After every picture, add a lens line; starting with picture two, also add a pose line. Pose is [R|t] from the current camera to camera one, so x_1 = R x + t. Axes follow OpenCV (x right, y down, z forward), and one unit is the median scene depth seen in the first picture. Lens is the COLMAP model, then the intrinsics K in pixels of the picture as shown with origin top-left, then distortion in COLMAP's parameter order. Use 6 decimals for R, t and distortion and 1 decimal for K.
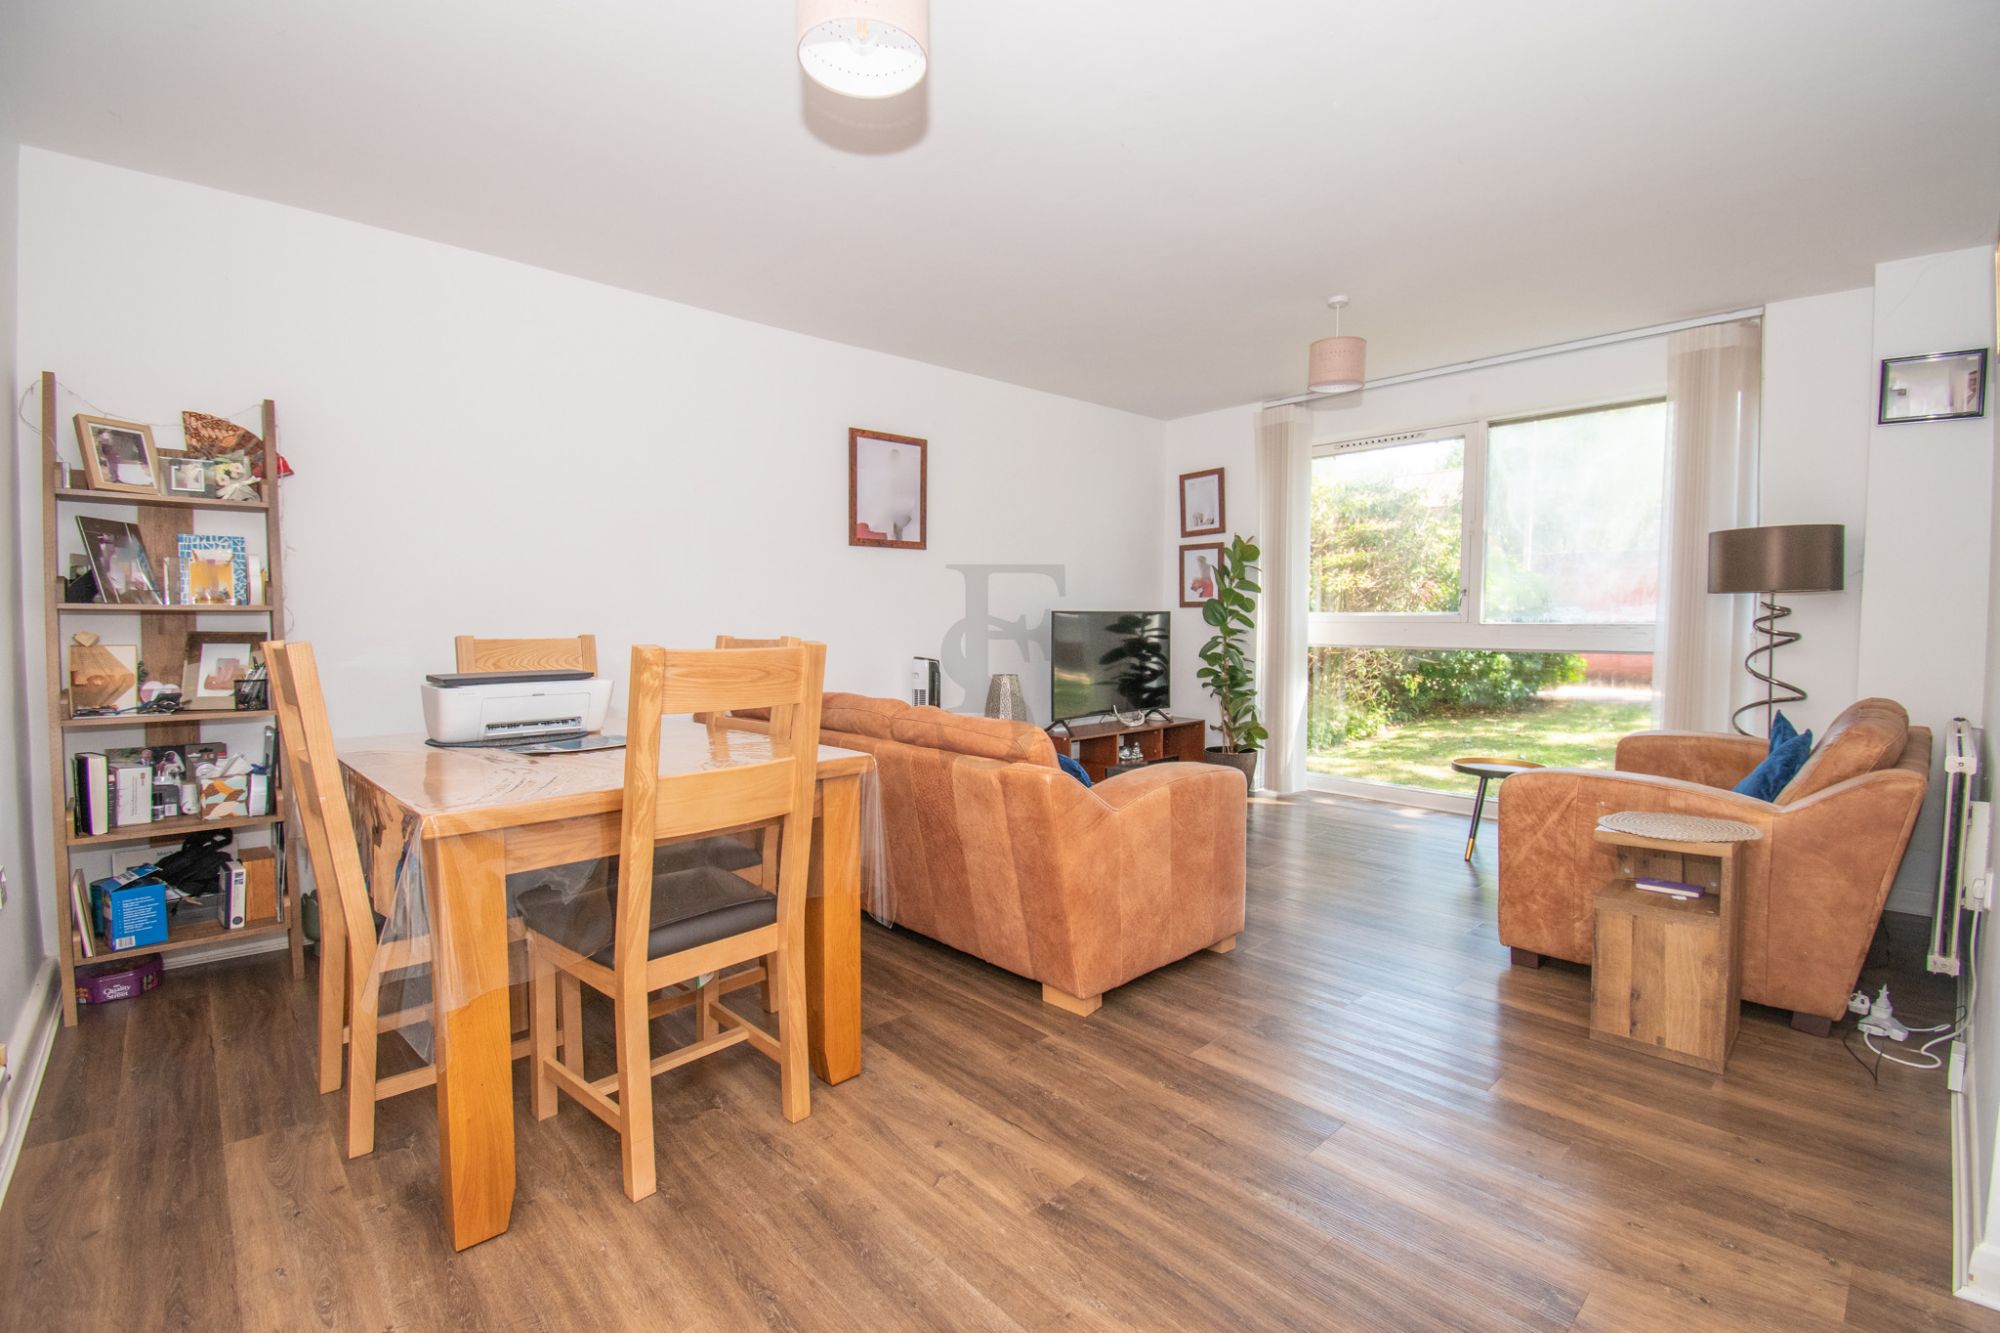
lens RADIAL K [[876.7, 0, 1000.0], [0, 876.7, 666.5], [0, 0, 1]] dist [0.024242, -0.027608]
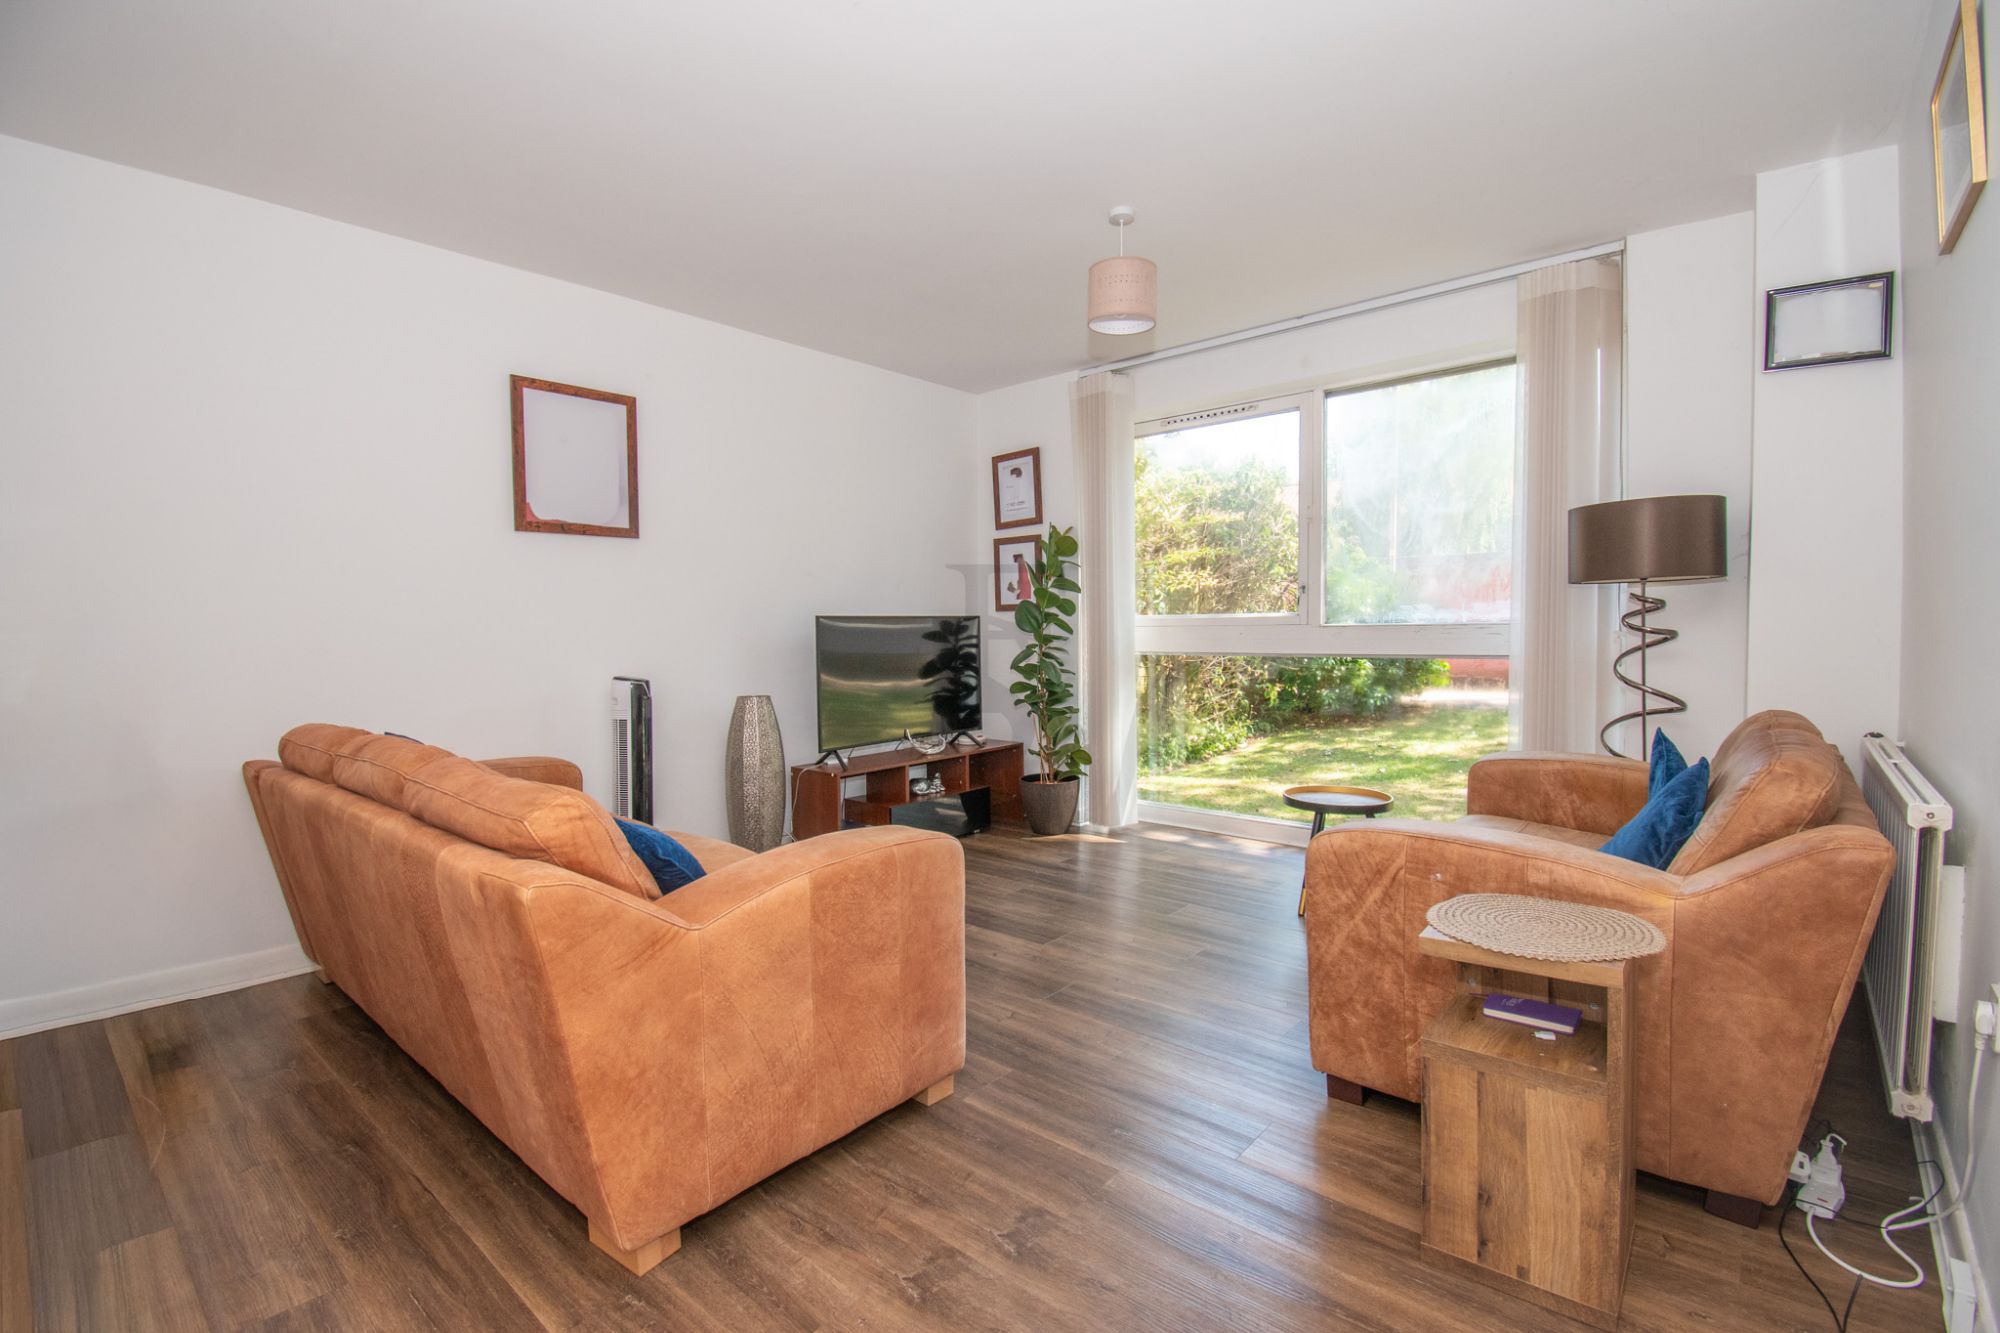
lens RADIAL K [[876.7, 0, 1000.0], [0, 876.7, 666.5], [0, 0, 1]] dist [0.024242, -0.027608]
pose [[0.994194, -0.016768, 0.106291, 0.192315], [0.018116, 0.999767, -0.011728, -0.005795], [-0.106070, 0.013586, 0.994266, 0.245812]]
